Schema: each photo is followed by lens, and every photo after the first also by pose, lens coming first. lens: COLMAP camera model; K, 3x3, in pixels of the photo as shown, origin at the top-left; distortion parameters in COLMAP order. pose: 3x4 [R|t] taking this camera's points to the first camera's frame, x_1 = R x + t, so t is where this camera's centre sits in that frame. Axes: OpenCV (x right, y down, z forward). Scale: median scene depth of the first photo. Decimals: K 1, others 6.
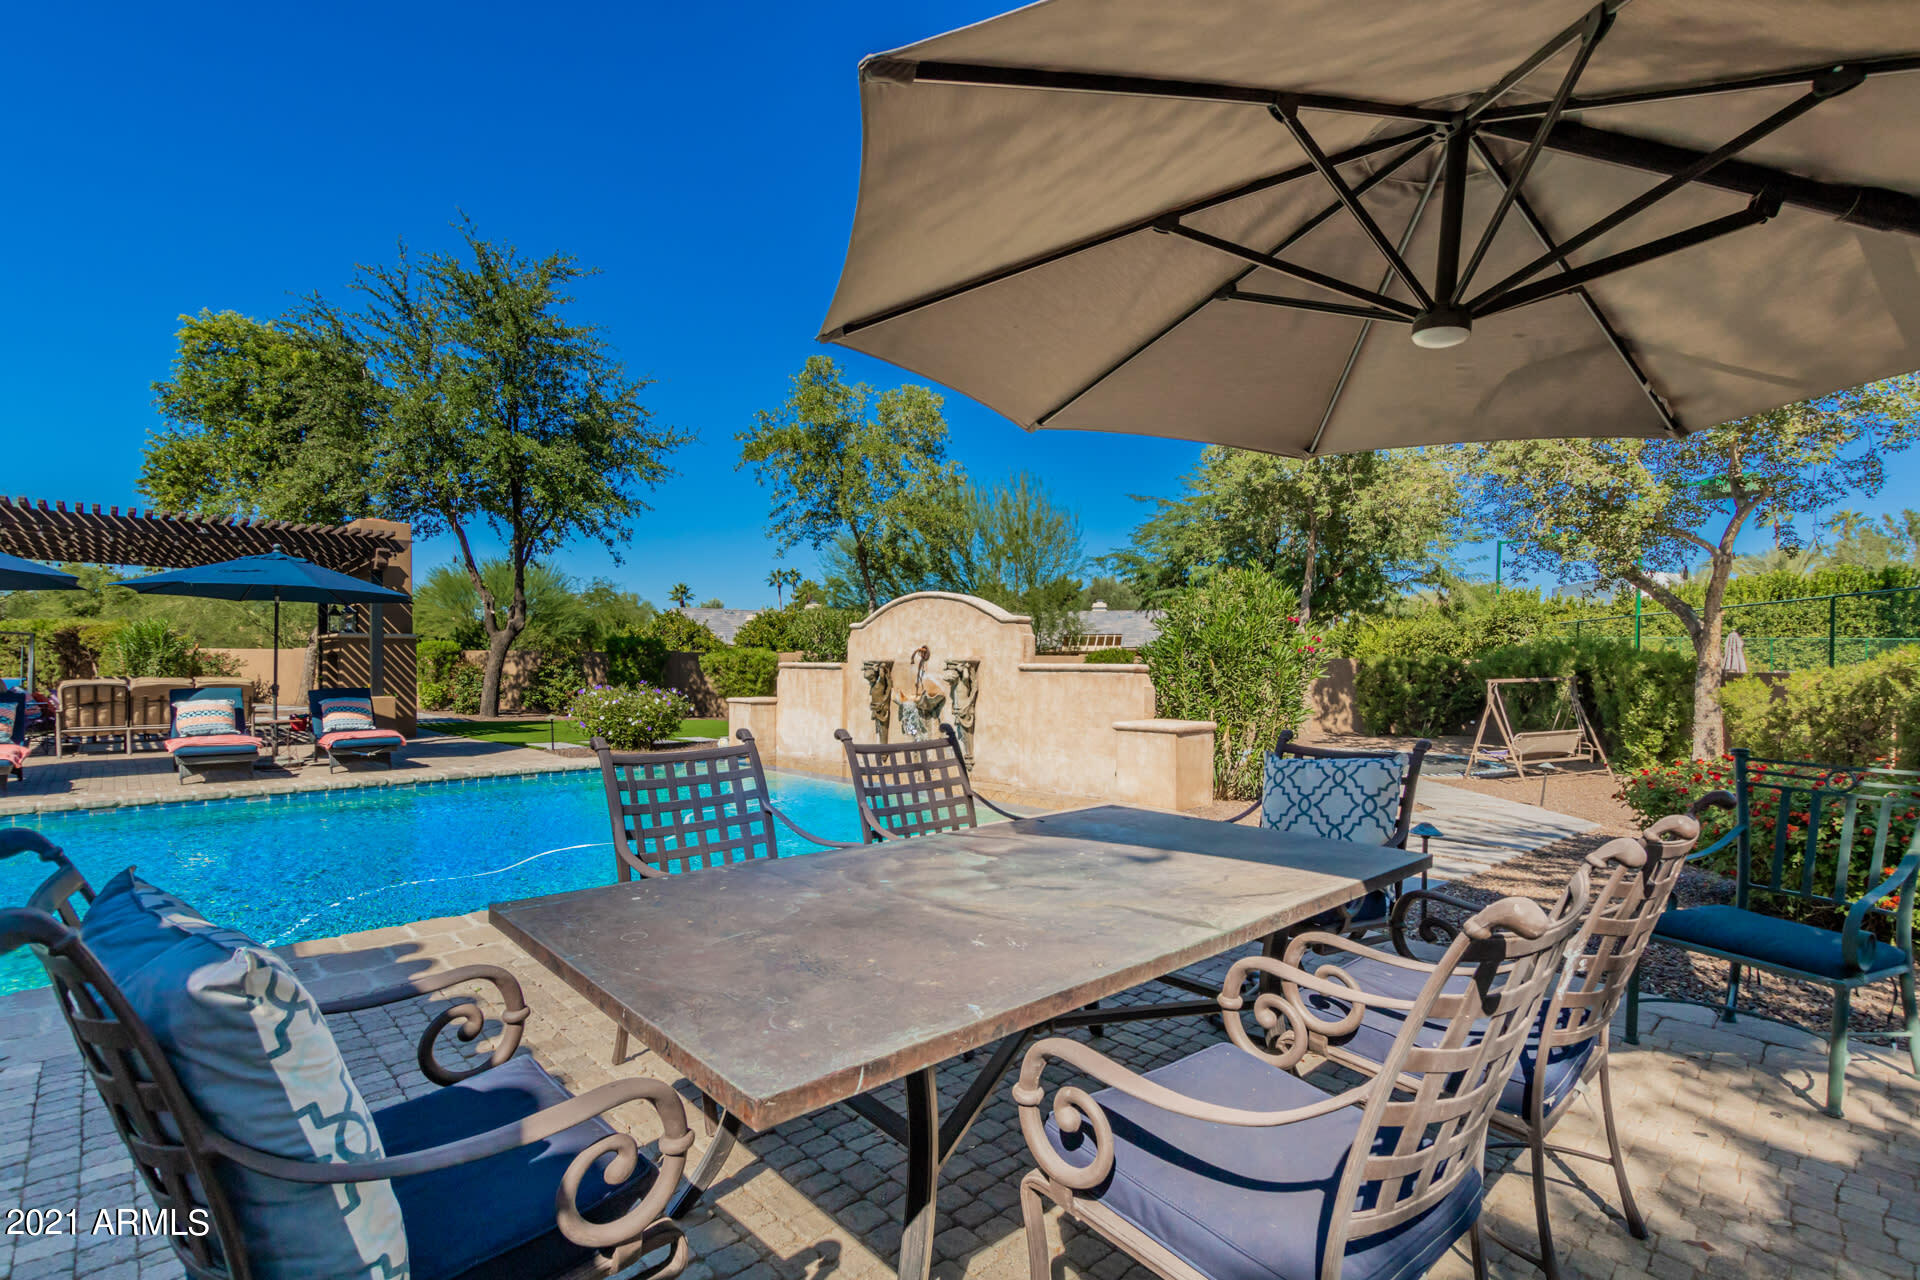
lens RADIAL K [[886.9, 0, 955.4], [0, 886.9, 666.0], [0, 0, 1]] dist [0.008112, -0.000406]
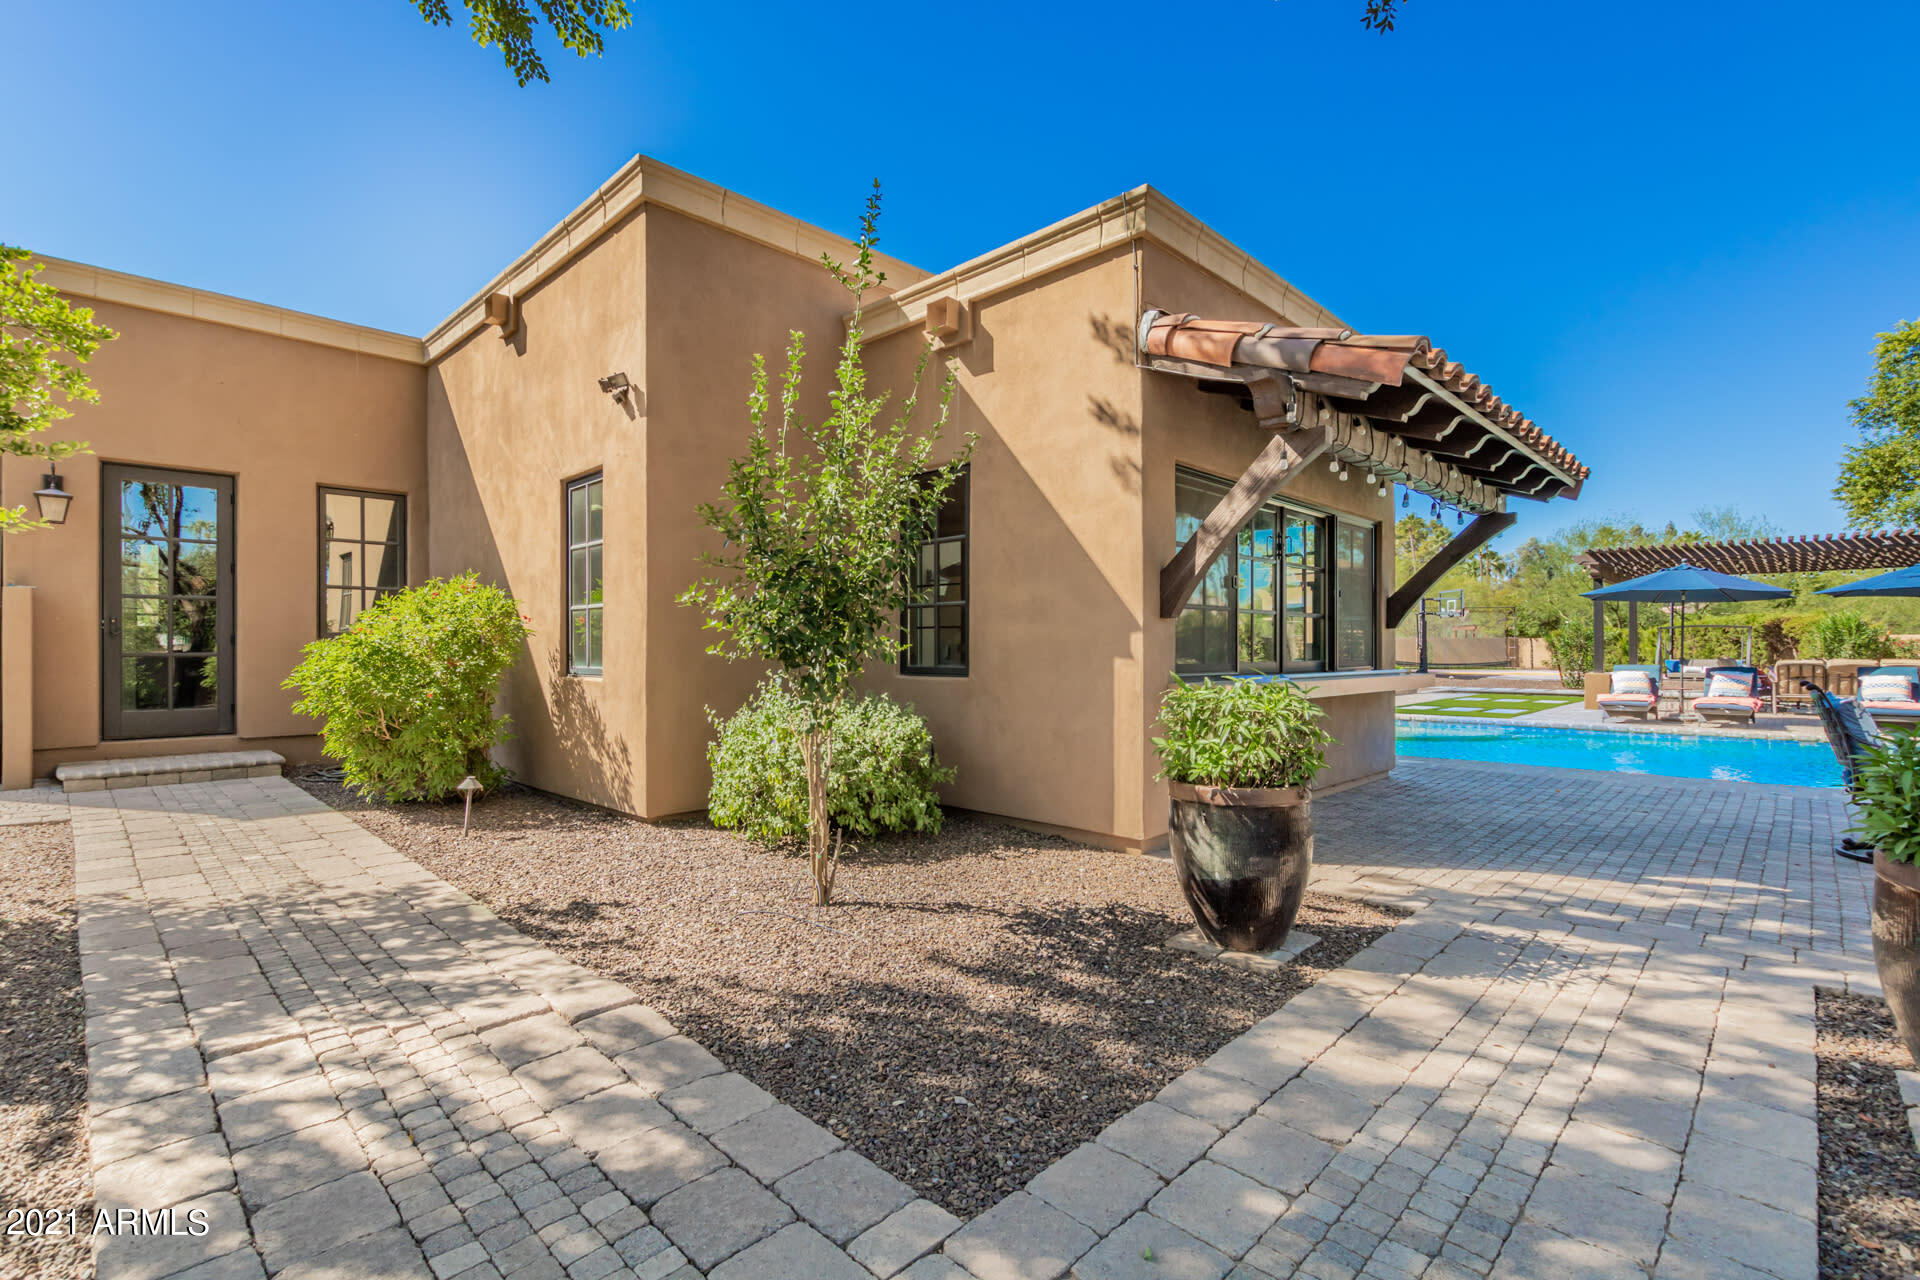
lens RADIAL K [[877.4, 0, 955.3], [0, 877.4, 654.0], [0, 0, 1]] dist [0.005699, 0.000533]
pose [[0.046733, 0.002952, -0.998903, 0.264398], [-0.001441, 0.999995, 0.002888, 0.002957], [0.998906, 0.001305, 0.046737, -0.288318]]
